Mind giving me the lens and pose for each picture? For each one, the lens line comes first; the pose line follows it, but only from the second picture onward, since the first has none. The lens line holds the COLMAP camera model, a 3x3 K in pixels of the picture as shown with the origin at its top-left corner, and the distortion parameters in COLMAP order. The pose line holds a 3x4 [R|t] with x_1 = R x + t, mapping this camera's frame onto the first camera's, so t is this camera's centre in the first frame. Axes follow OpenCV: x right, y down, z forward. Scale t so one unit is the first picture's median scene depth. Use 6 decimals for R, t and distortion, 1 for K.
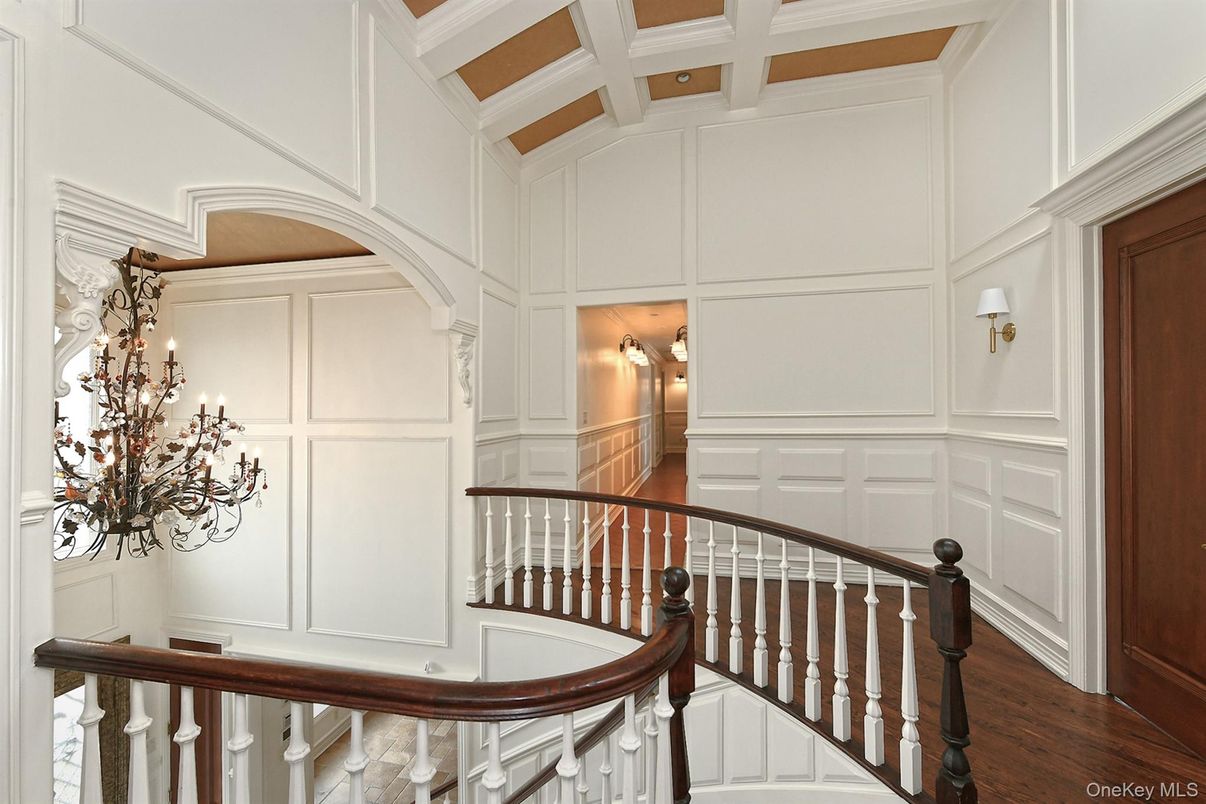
lens RADIAL K [[484.9, 0, 603.0], [0, 484.9, 402.0], [0, 0, 1]] dist [-0.000283, -0.000019]
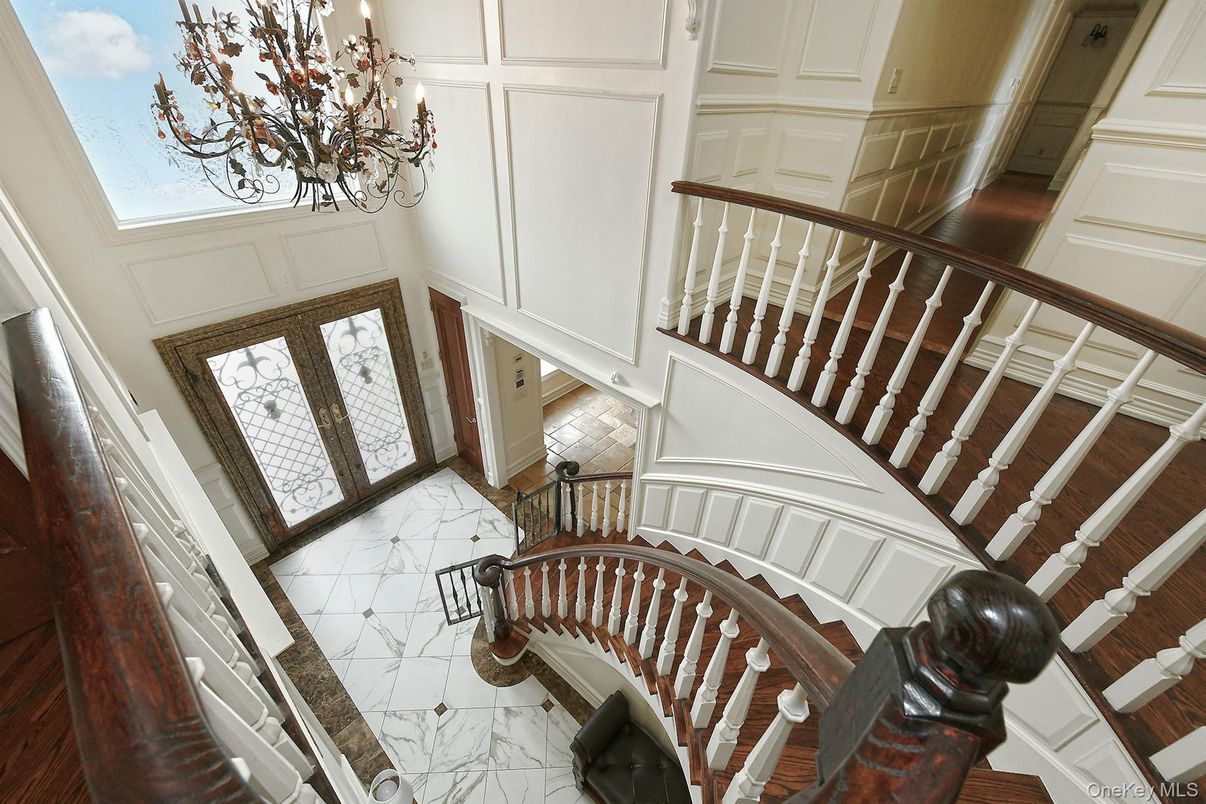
lens RADIAL K [[480.5, 0, 606.1], [0, 480.5, 406.4], [0, 0, 1]] dist [-0.012018, -0.000154]
pose [[0.866179, 0.317617, -0.385815, 0.009851], [-0.039841, 0.813473, 0.580236, 0.042740], [0.498144, -0.487217, 0.717268, 0.282593]]
